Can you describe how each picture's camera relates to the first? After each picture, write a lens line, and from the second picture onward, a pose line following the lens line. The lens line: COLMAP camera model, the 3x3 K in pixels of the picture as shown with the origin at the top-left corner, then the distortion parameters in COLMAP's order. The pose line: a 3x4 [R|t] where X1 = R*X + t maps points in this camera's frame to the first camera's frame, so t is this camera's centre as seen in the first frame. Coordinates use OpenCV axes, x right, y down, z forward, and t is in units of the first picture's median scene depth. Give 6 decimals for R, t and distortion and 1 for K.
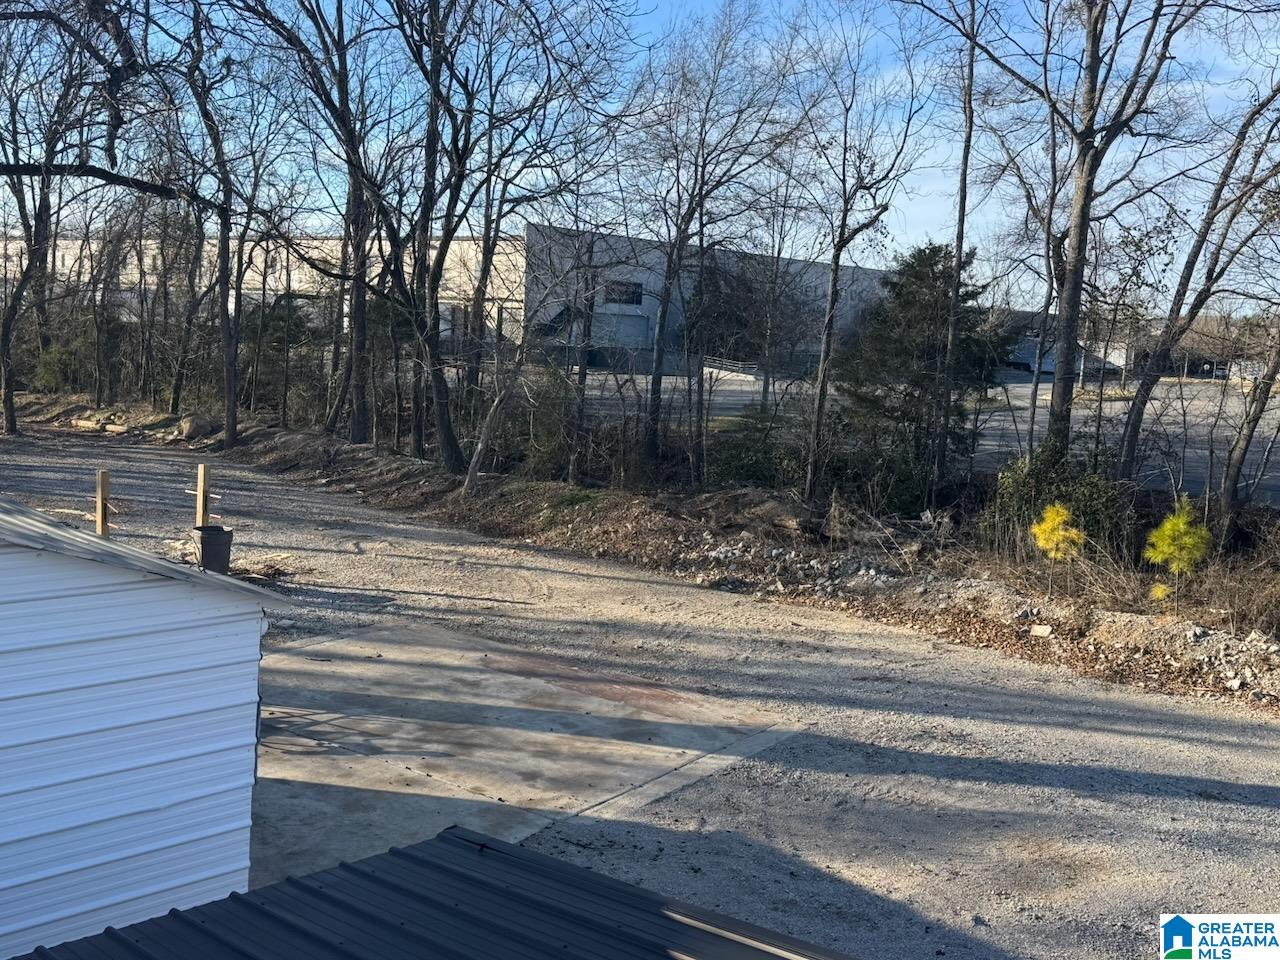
lens RADIAL K [[1256.8, 0, 640.0], [0, 1256.8, 480.0], [0, 0, 1]] dist [0.199370, -0.411874]
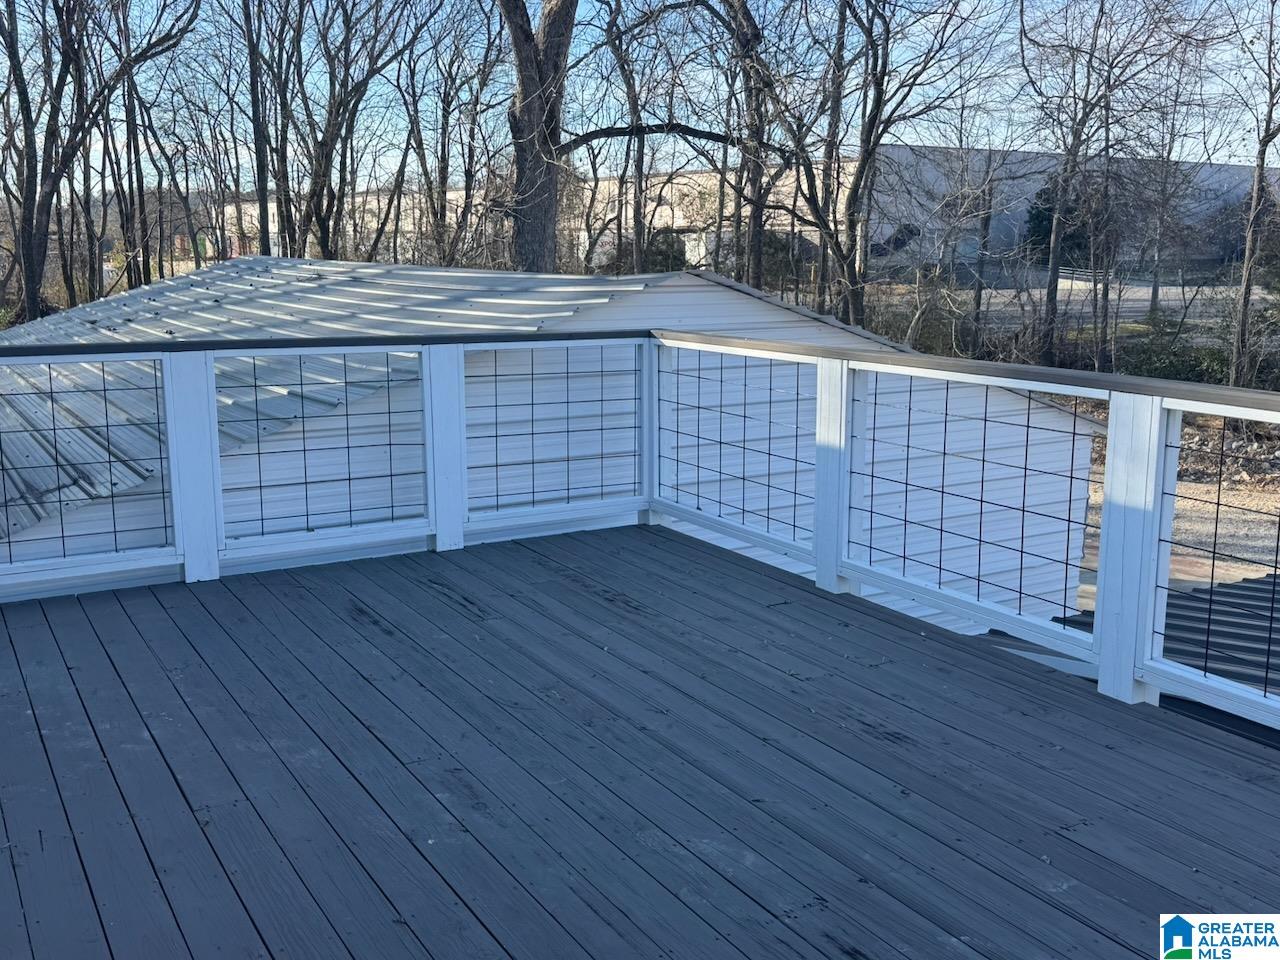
lens RADIAL K [[1253.6, 0, 640.0], [0, 1253.6, 480.0], [0, 0, 1]] dist [0.192904, -0.423121]
pose [[0.972498, -0.009985, -0.232699, -0.111212], [0.023187, 0.998268, 0.054070, 0.016663], [0.231756, -0.057979, 0.971045, -0.118679]]
